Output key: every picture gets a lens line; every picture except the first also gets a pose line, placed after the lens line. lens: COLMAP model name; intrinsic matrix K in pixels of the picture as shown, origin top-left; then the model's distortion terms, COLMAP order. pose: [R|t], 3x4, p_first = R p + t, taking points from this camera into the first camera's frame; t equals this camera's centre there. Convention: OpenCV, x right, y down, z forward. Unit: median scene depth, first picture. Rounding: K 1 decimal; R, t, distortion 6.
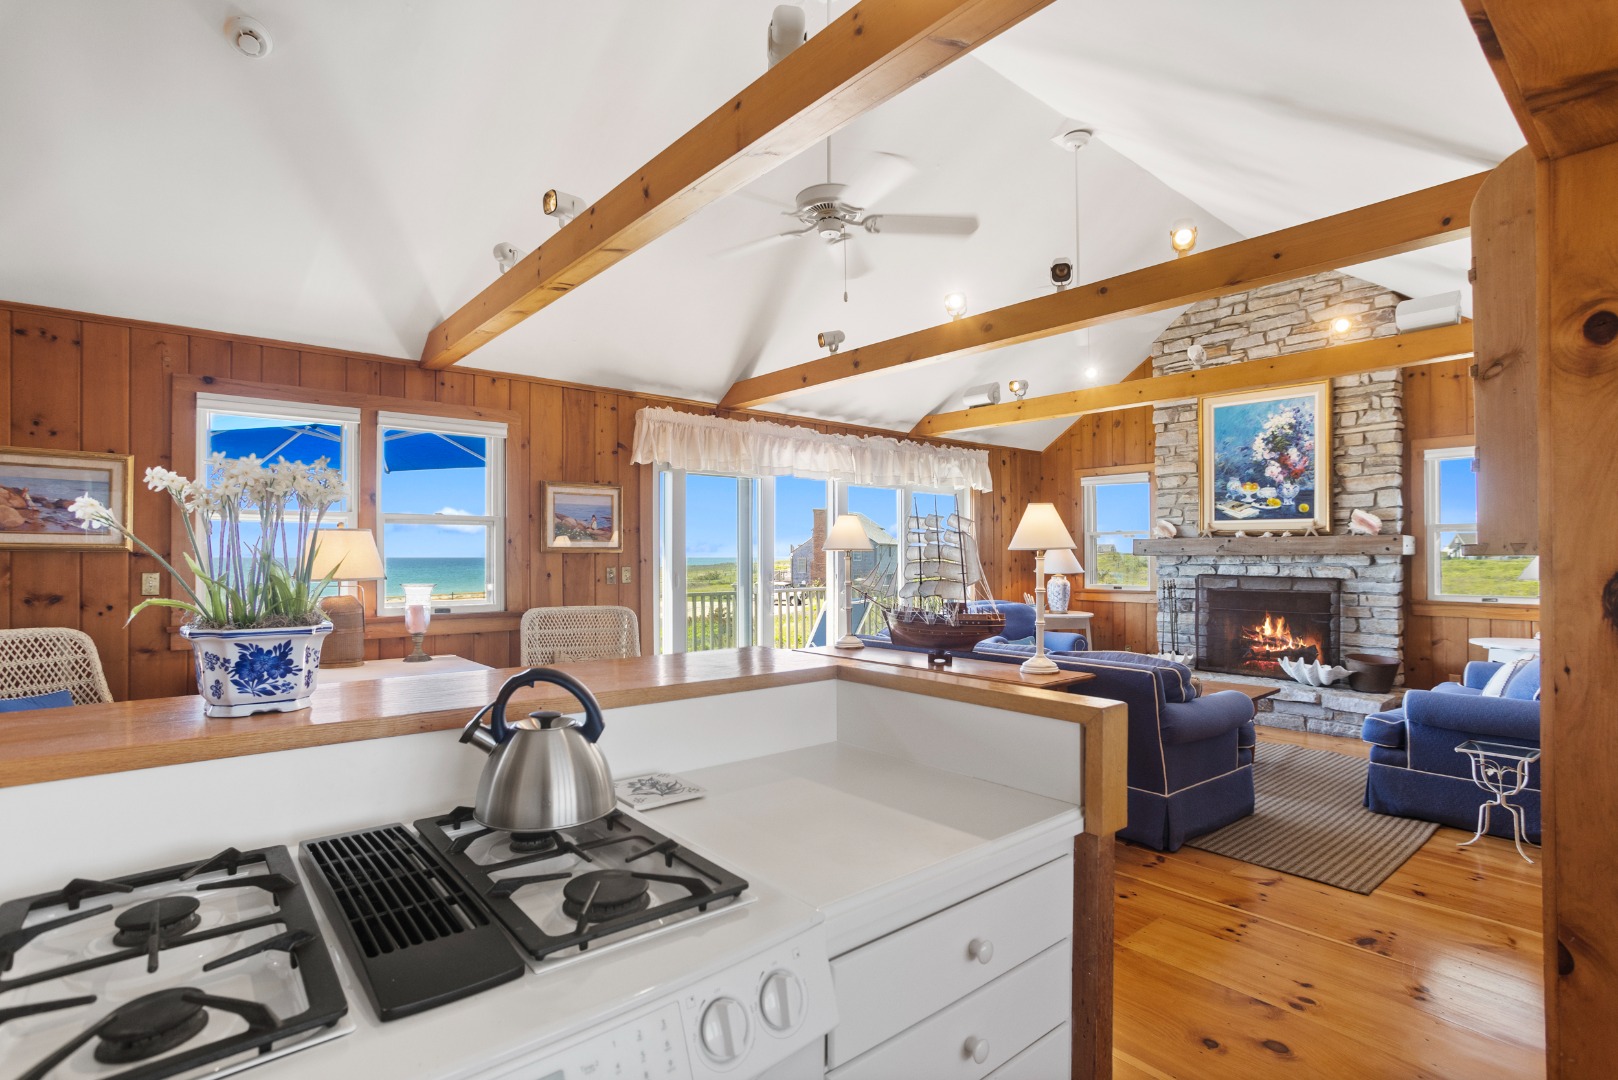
lens RADIAL K [[785.5, 0, 803.0], [0, 785.5, 553.2], [0, 0, 1]] dist [-0.067414, 0.040923]
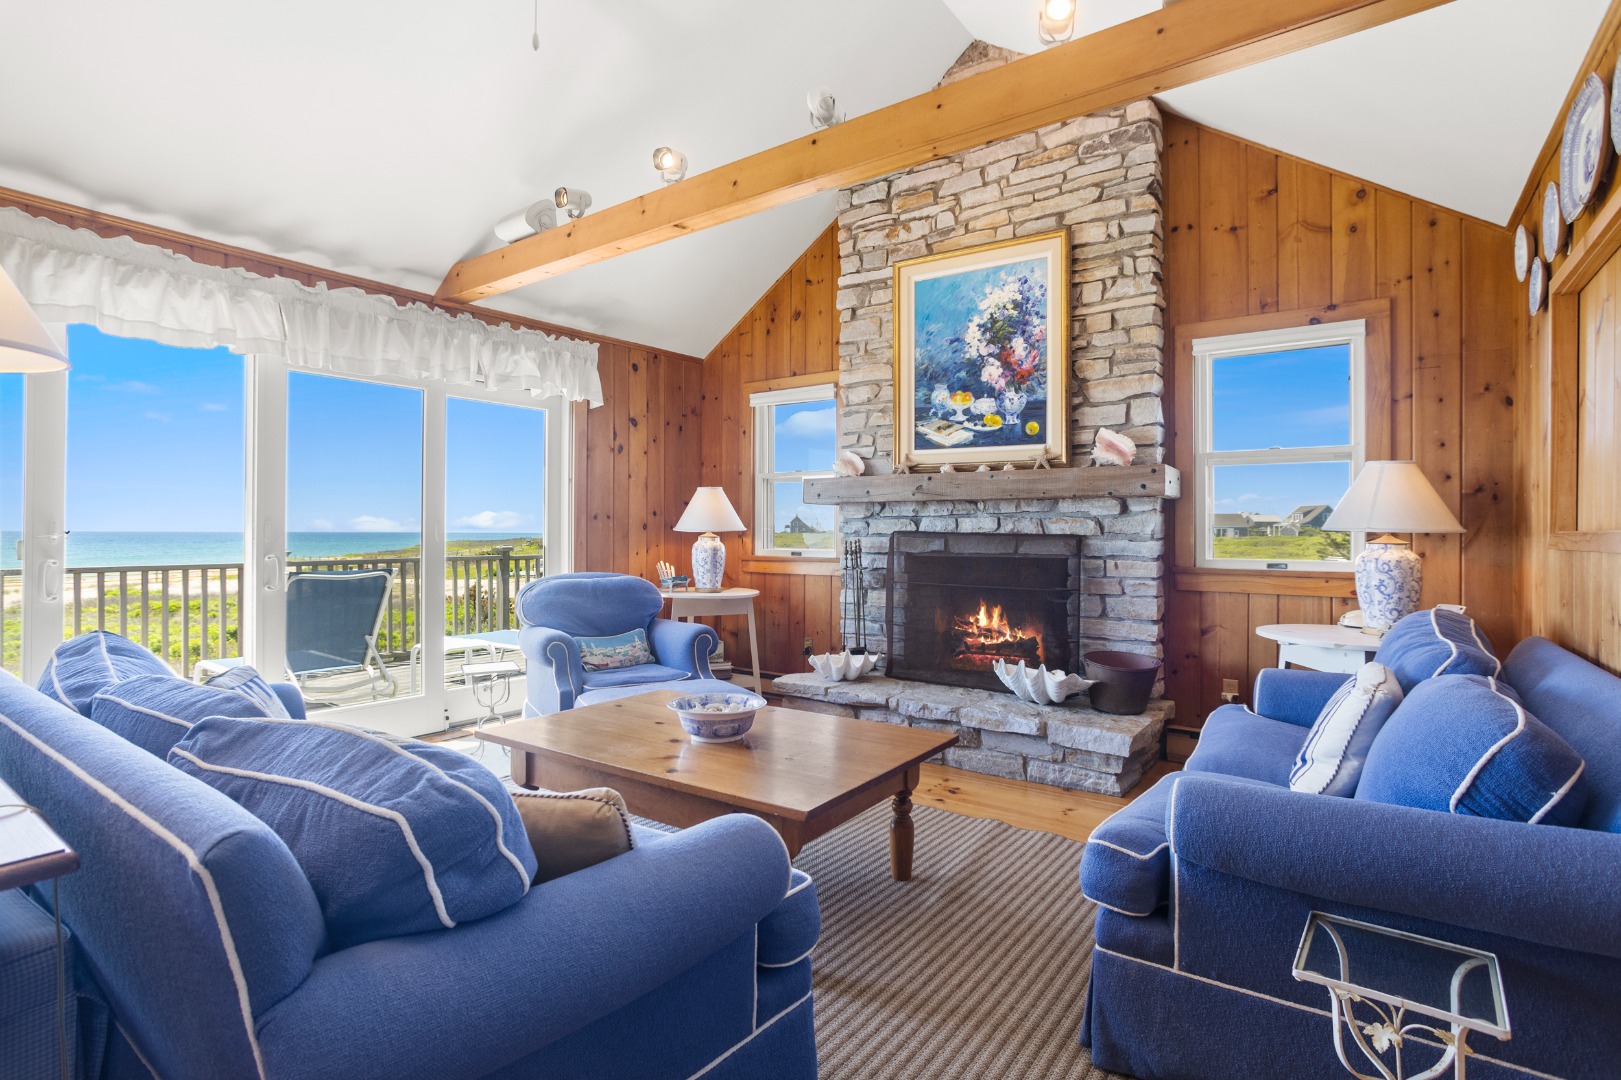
lens RADIAL K [[800.9, 0, 801.9], [0, 800.9, 530.4], [0, 0, 1]] dist [-0.077165, 0.056857]
pose [[0.971718, 0.003714, 0.236114, 0.302121], [-0.004422, 0.999987, 0.002470, 0.027559], [-0.236101, -0.003444, 0.971722, 0.389043]]
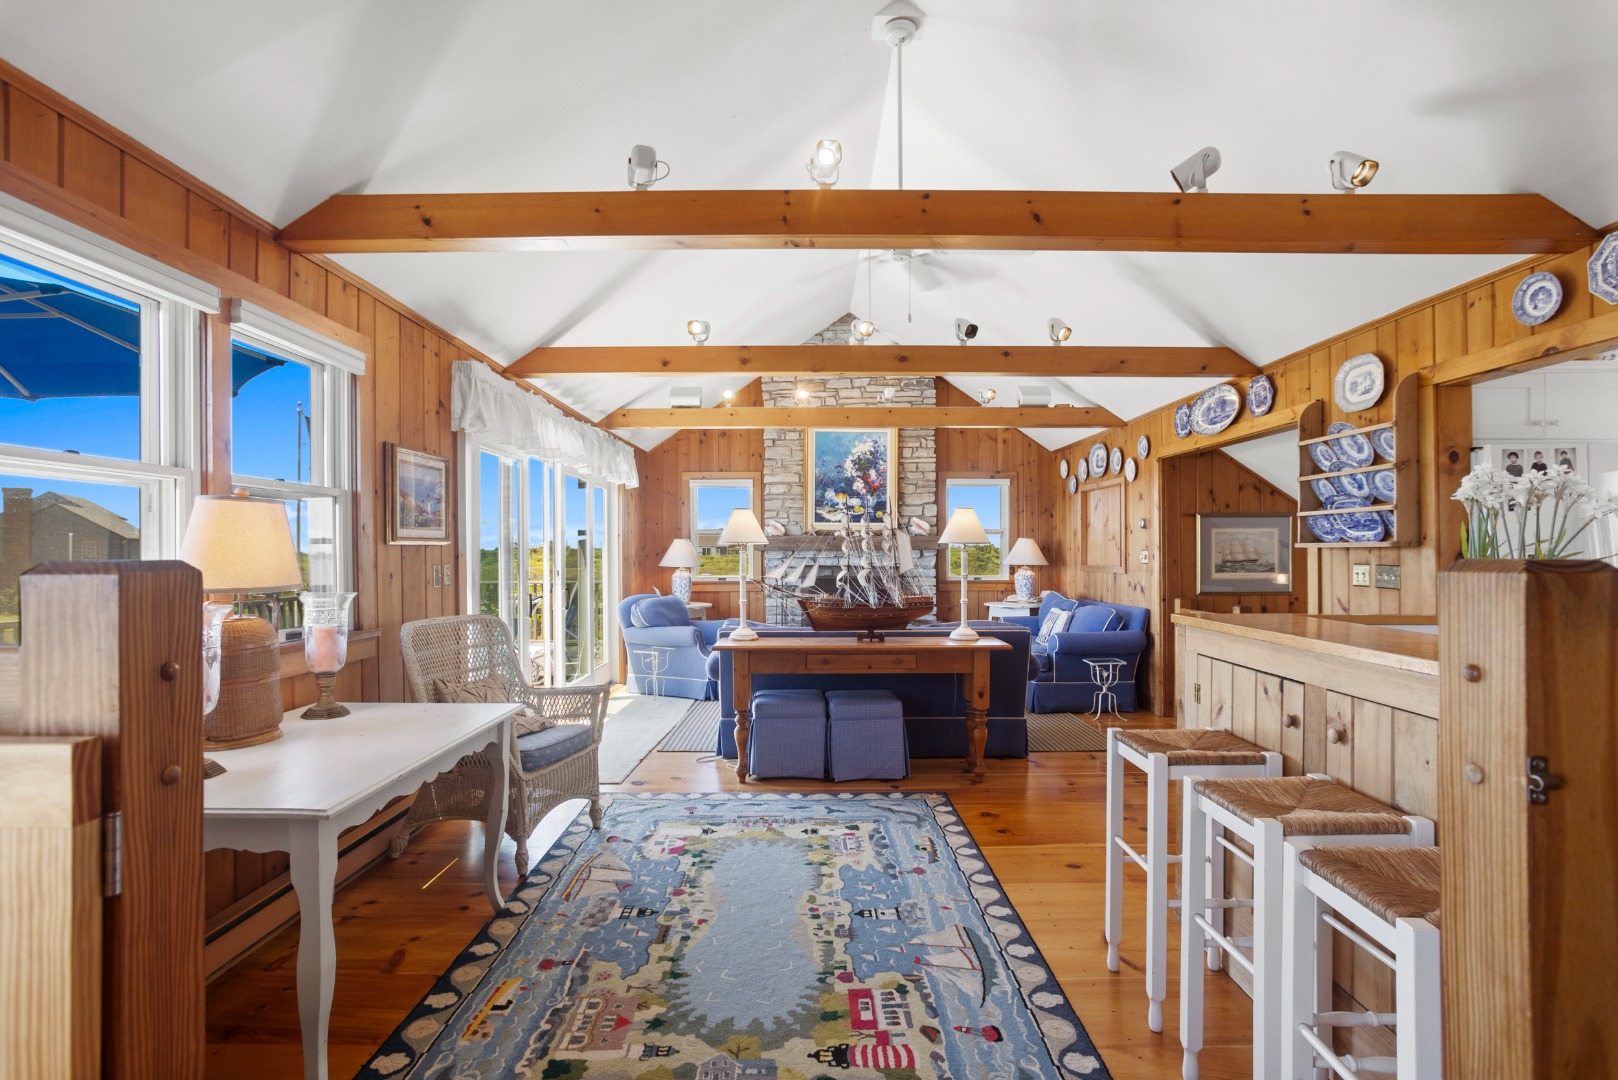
lens RADIAL K [[785.5, 0, 803.0], [0, 785.5, 553.2], [0, 0, 1]] dist [-0.067414, 0.040923]
pose [[0.652590, -0.003133, 0.757704, -0.481119], [0.000495, 0.999993, 0.003709, 0.003328], [-0.757711, -0.002045, 0.652587, 0.204259]]
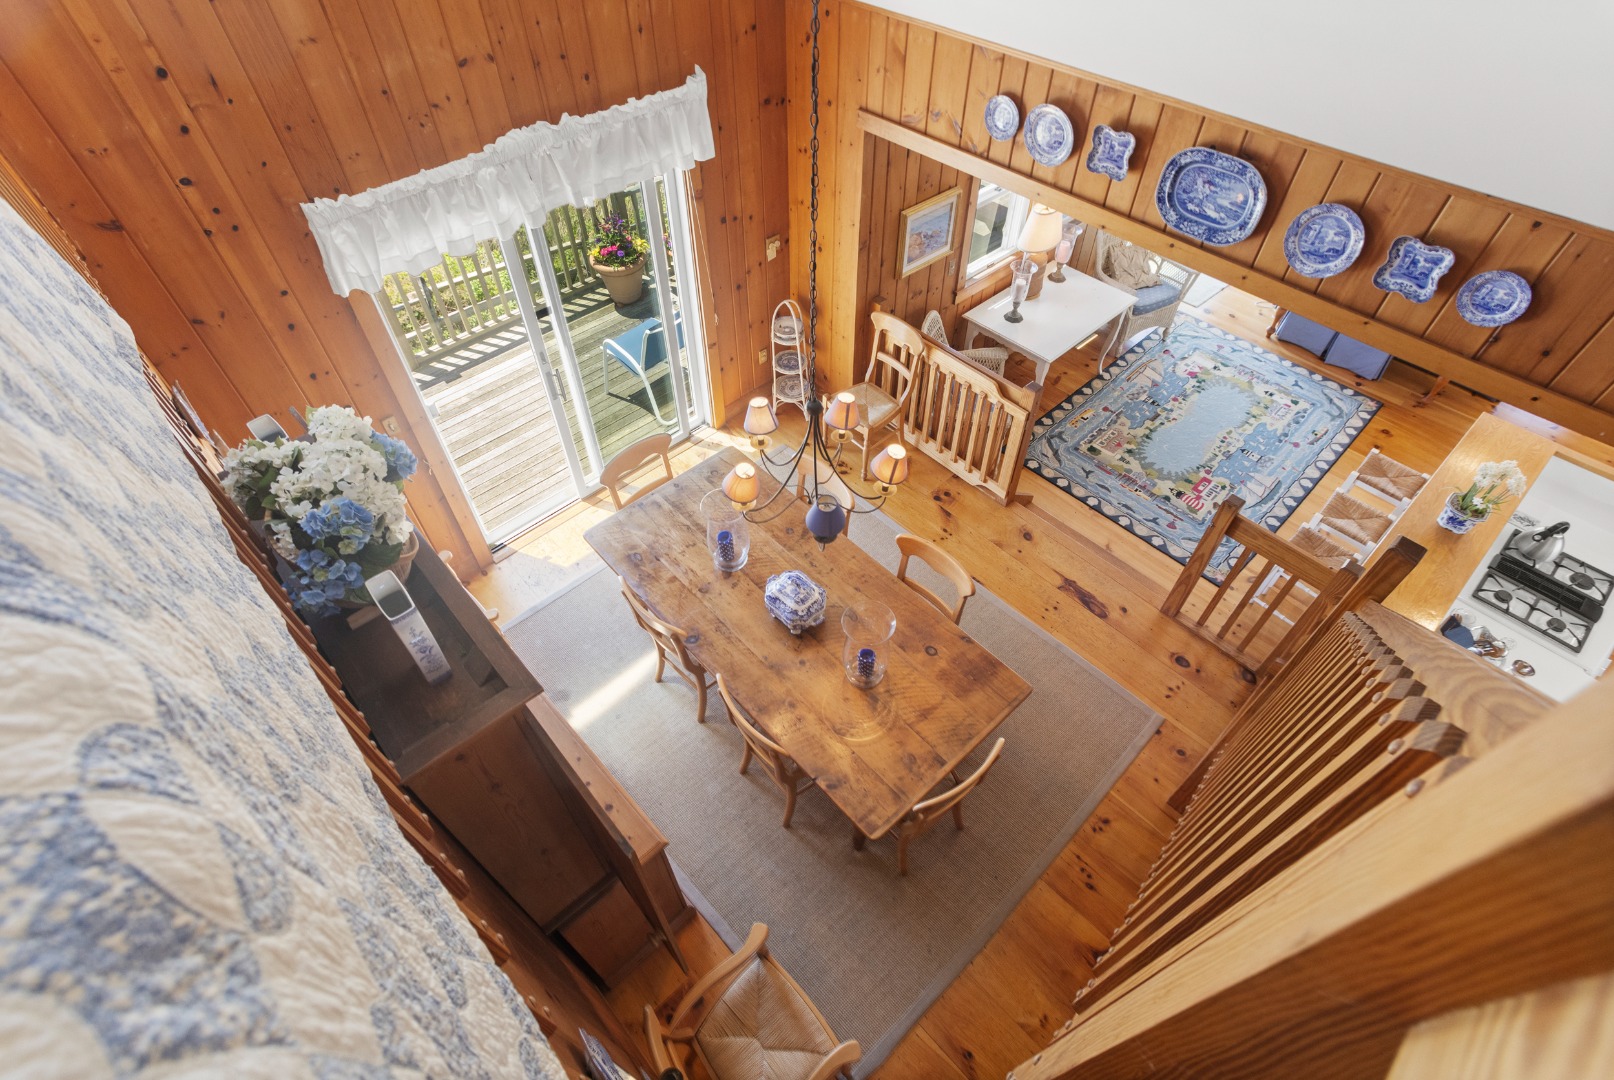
lens RADIAL K [[783.5, 0, 801.0], [0, 783.5, 553.2], [0, 0, 1]] dist [-0.067414, 0.040923]
pose [[0.998755, -0.039963, 0.029857, -0.706448], [0.002602, 0.639449, 0.768829, -0.445335], [-0.049816, -0.767794, 0.638757, -0.214290]]
